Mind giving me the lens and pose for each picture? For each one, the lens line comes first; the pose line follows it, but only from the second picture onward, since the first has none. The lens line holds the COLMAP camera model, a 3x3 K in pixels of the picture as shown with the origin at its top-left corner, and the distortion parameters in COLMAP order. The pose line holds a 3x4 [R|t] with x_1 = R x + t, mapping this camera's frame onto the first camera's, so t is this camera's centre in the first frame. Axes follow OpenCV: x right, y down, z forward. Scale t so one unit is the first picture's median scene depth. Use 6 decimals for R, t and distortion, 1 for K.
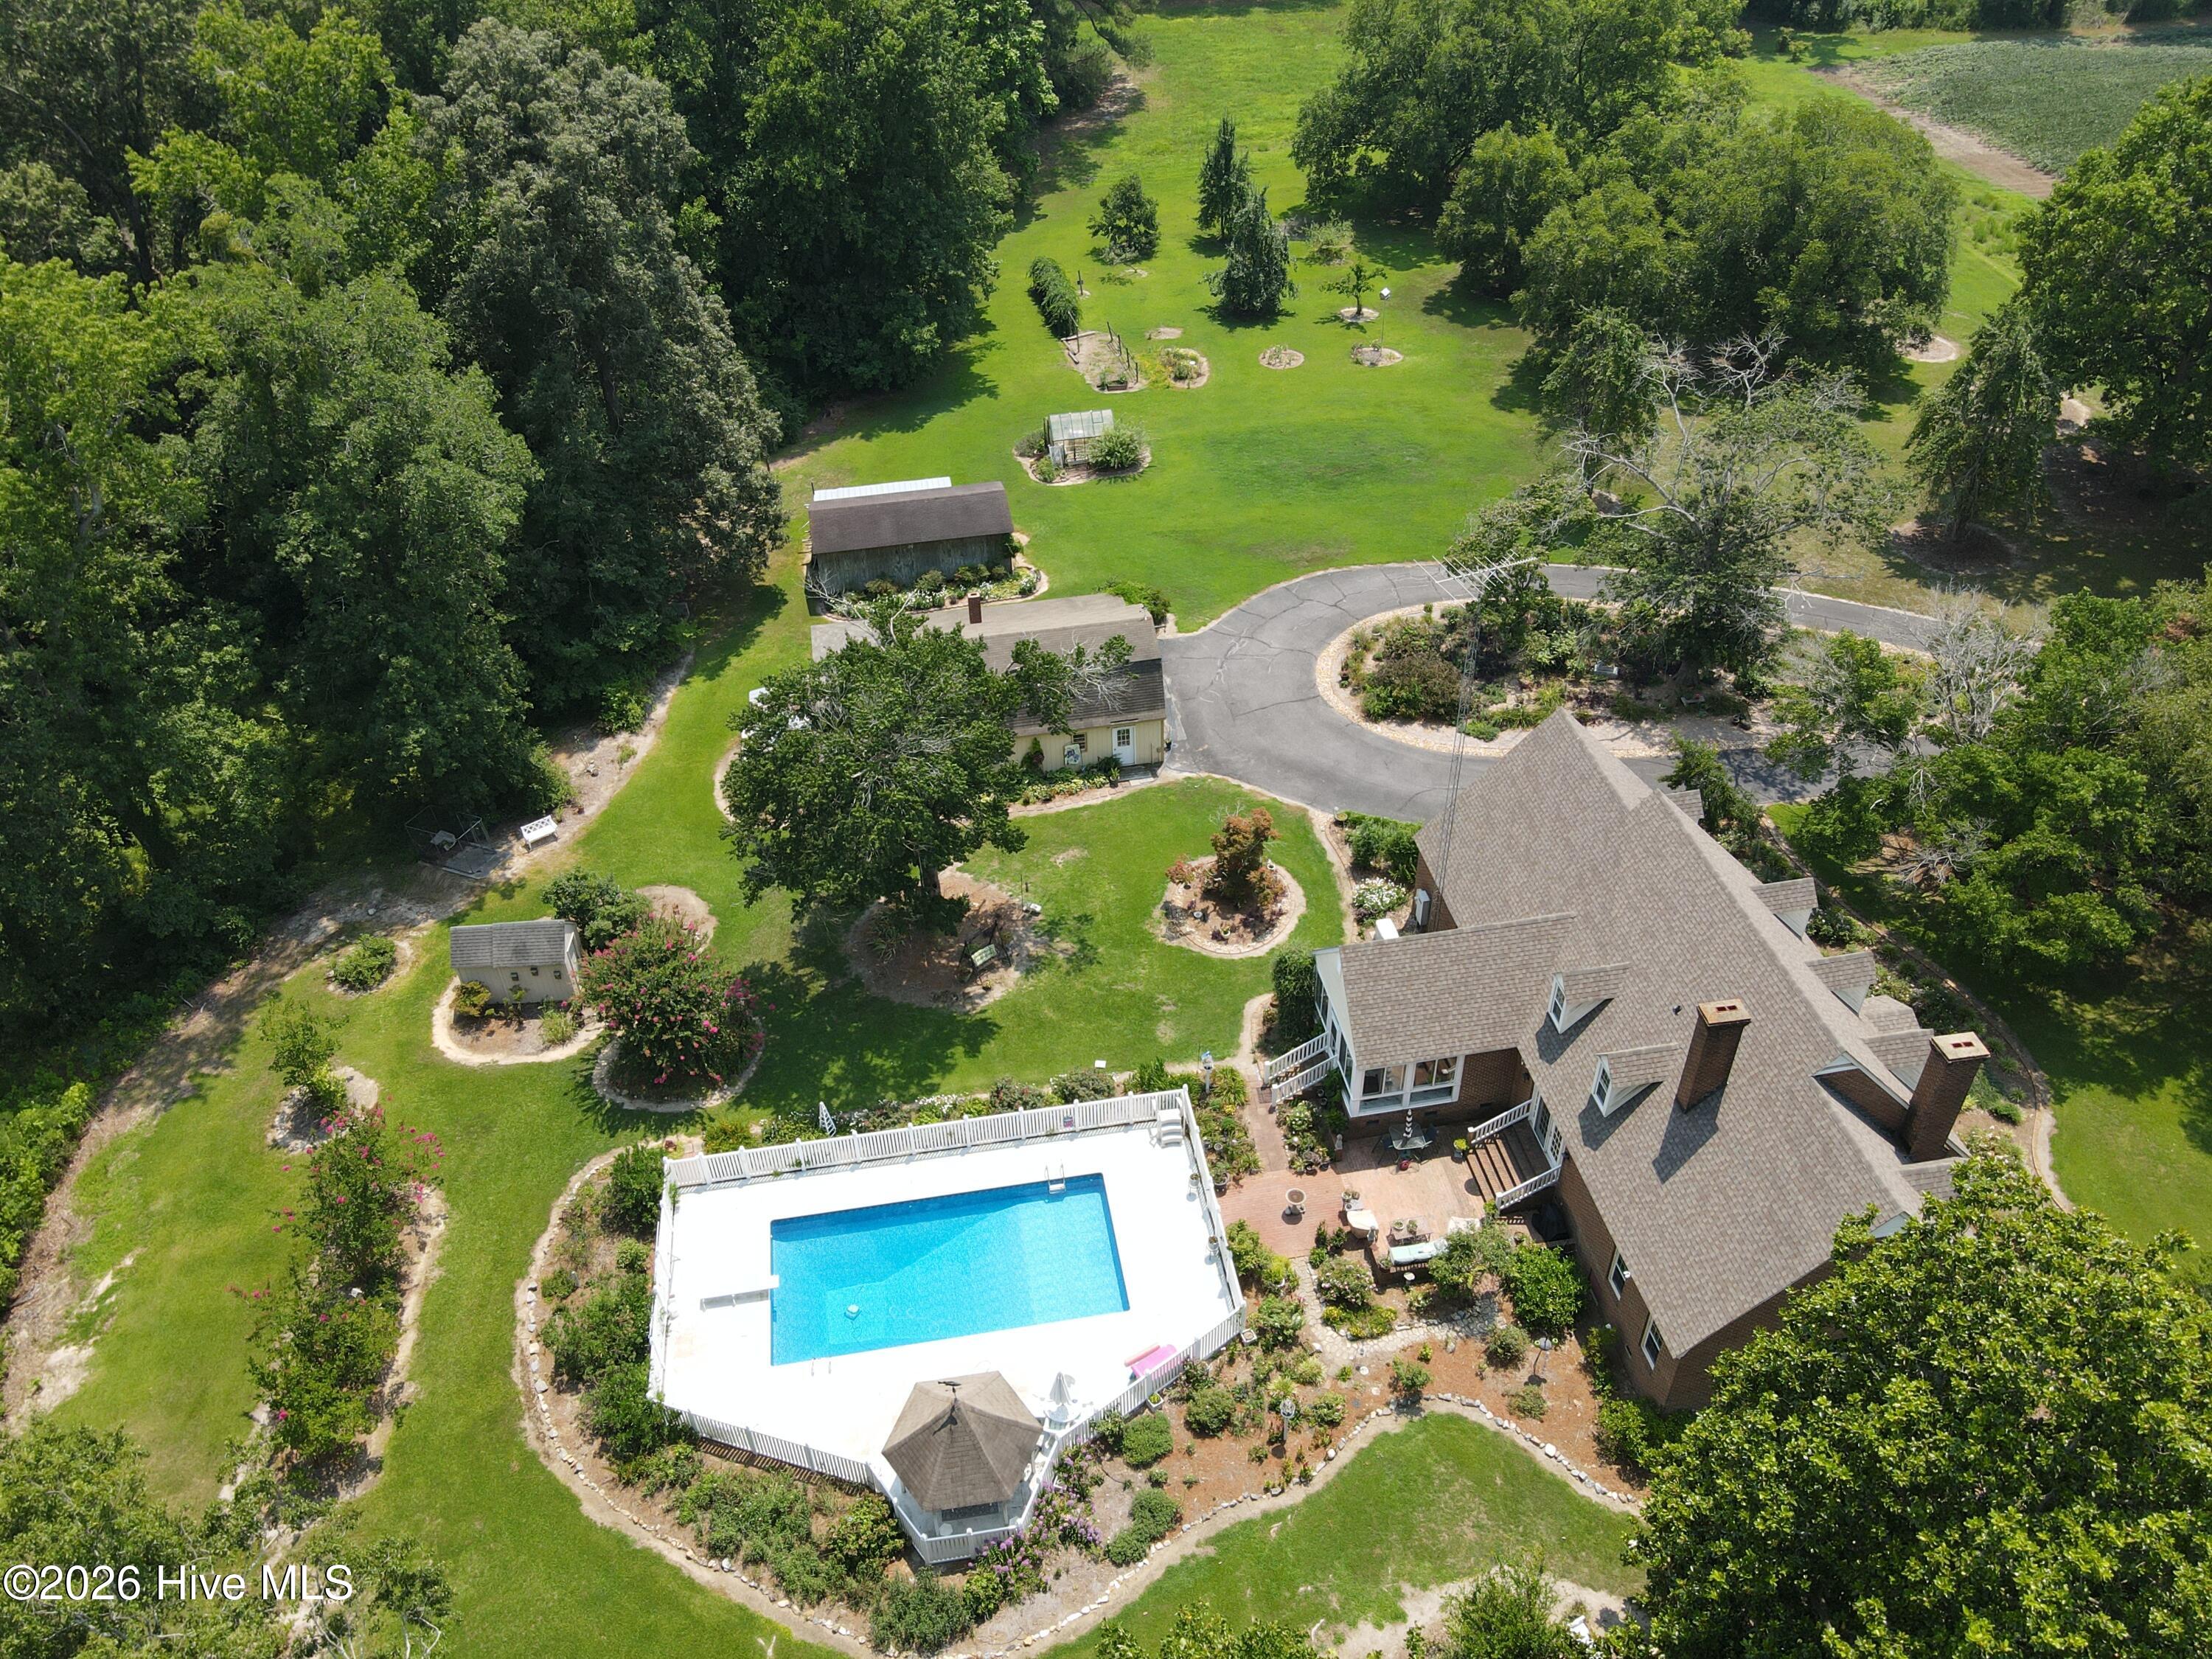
lens RADIAL K [[1592.7, 0, 1106.0], [0, 1592.7, 829.5], [0, 0, 1]] dist [-0.013079, 0.048539]
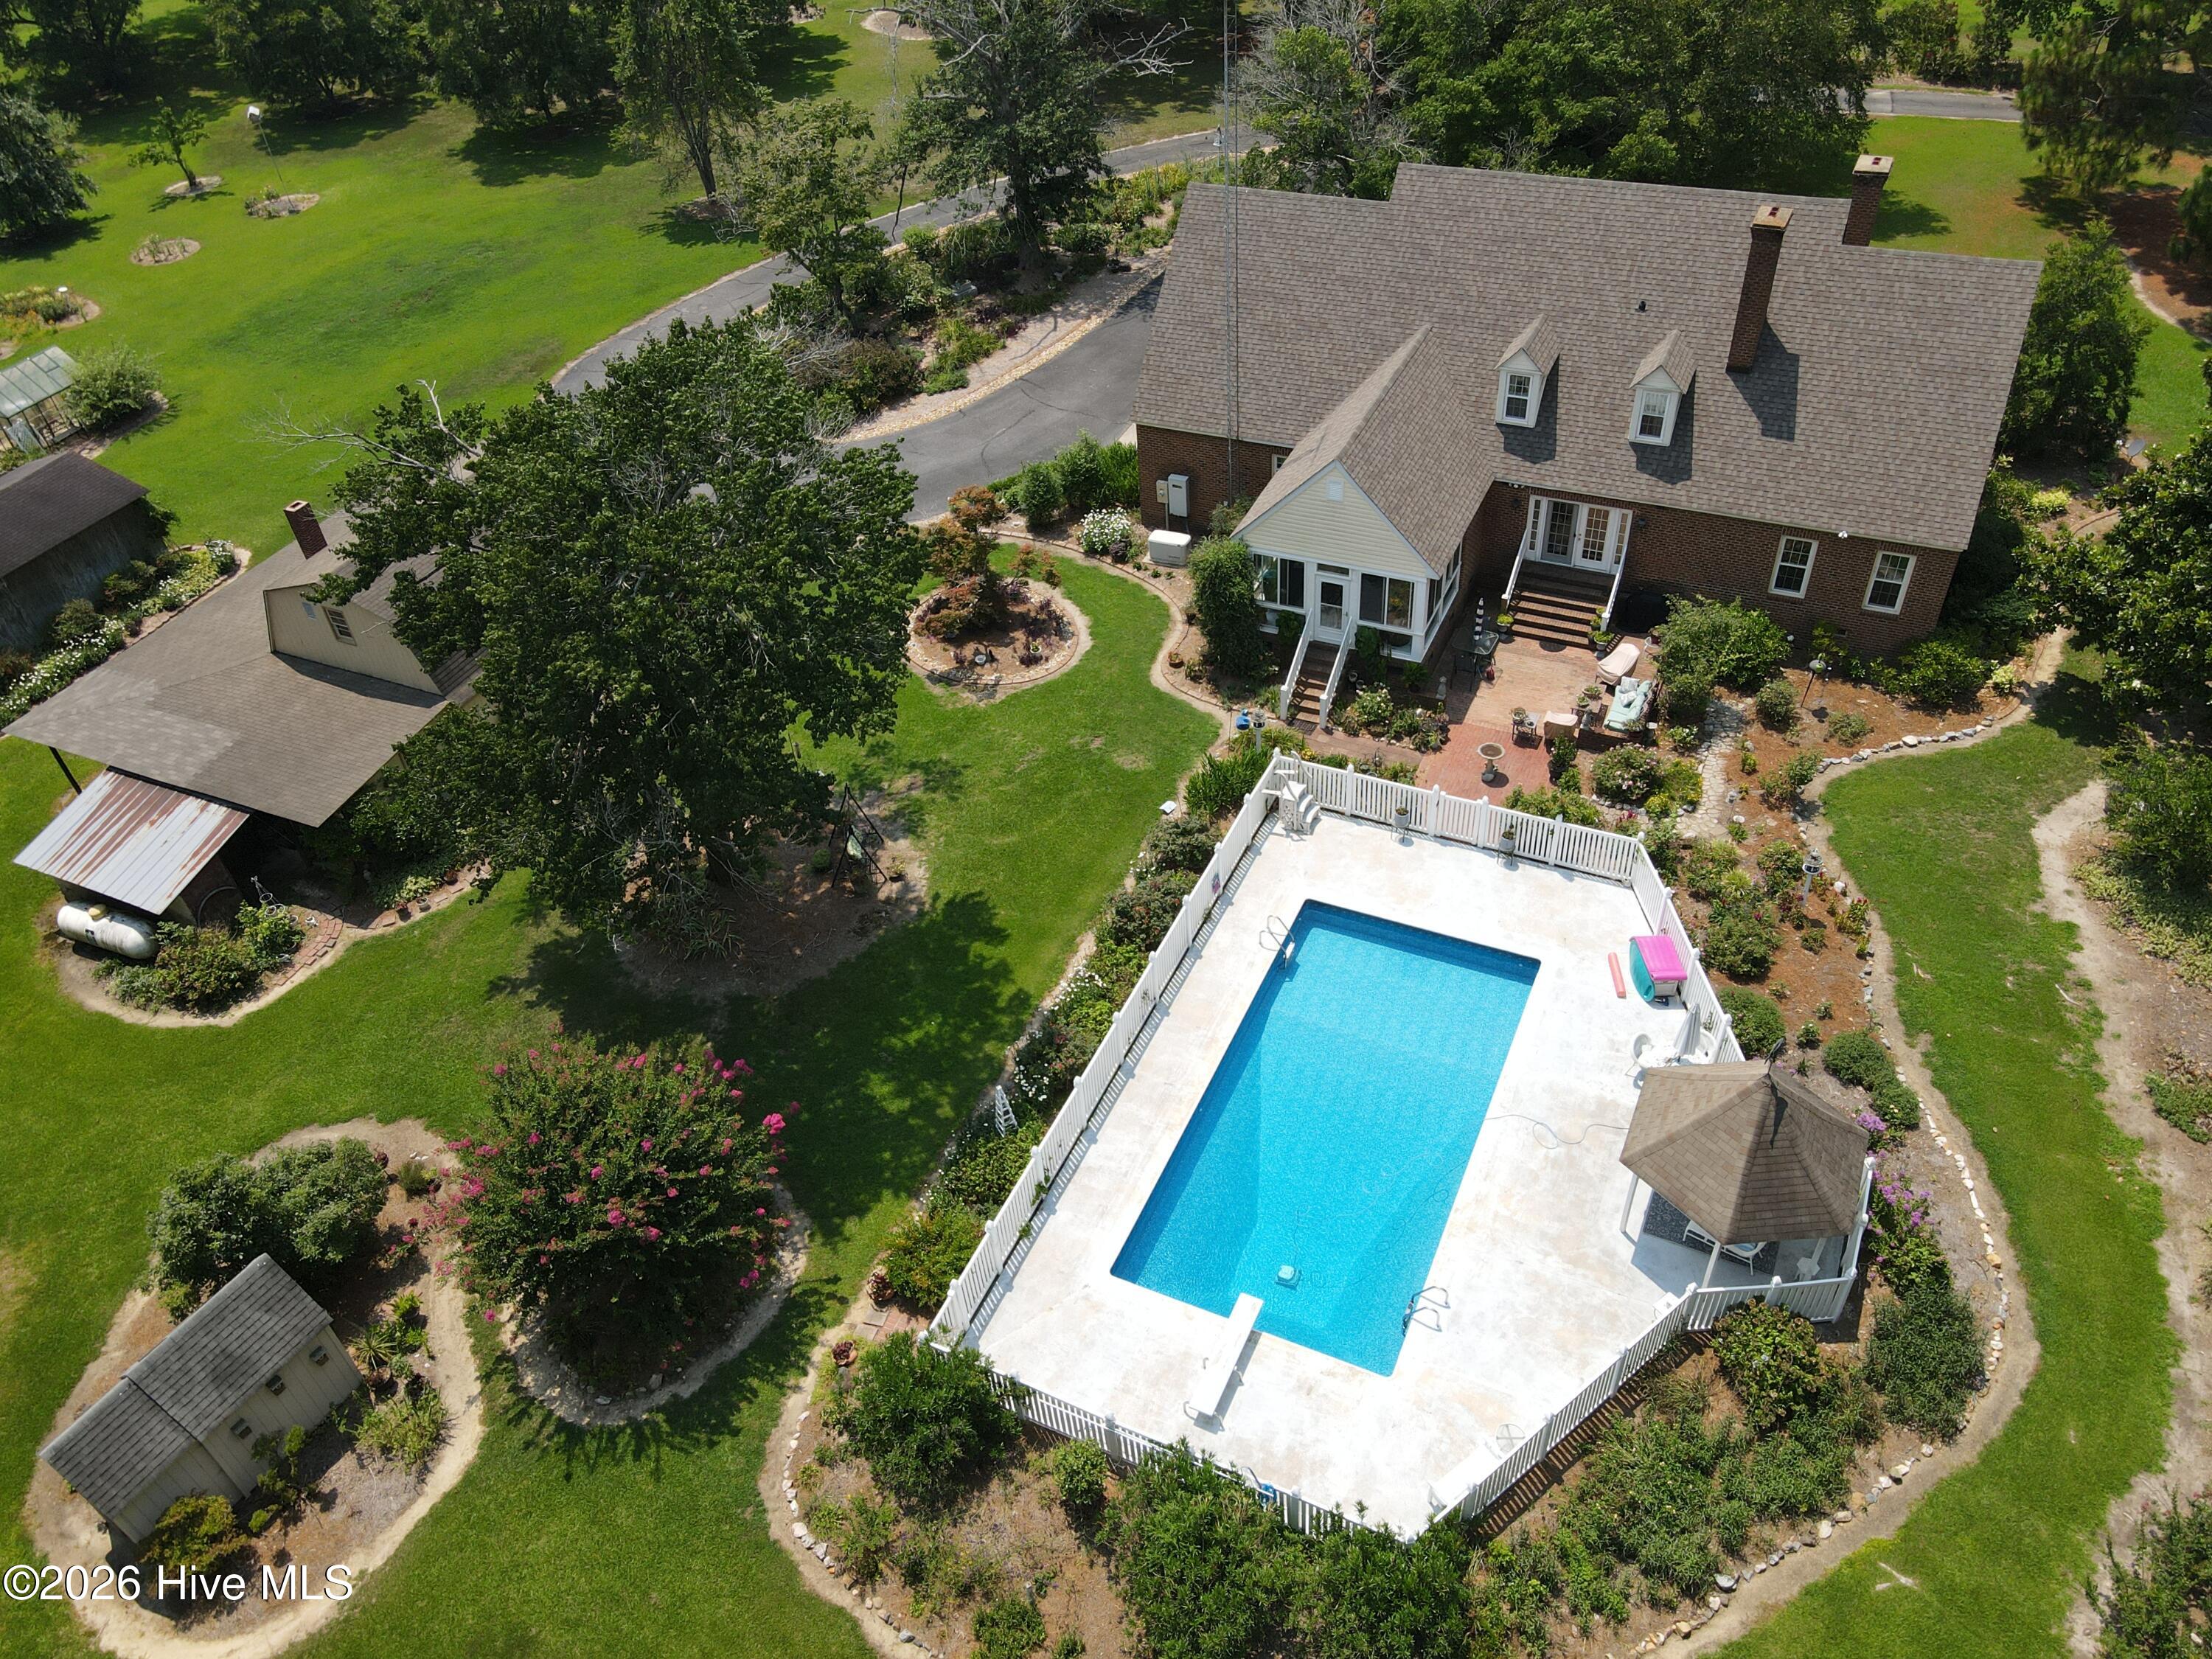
lens RADIAL K [[1592.7, 0, 1106.0], [0, 1592.7, 829.5], [0, 0, 1]] dist [-0.013079, 0.048539]
pose [[0.572068, -0.554853, 0.604050, -0.472304], [0.558748, 0.802772, 0.208226, -0.003770], [-0.600449, 0.218392, 0.769263, 0.525630]]
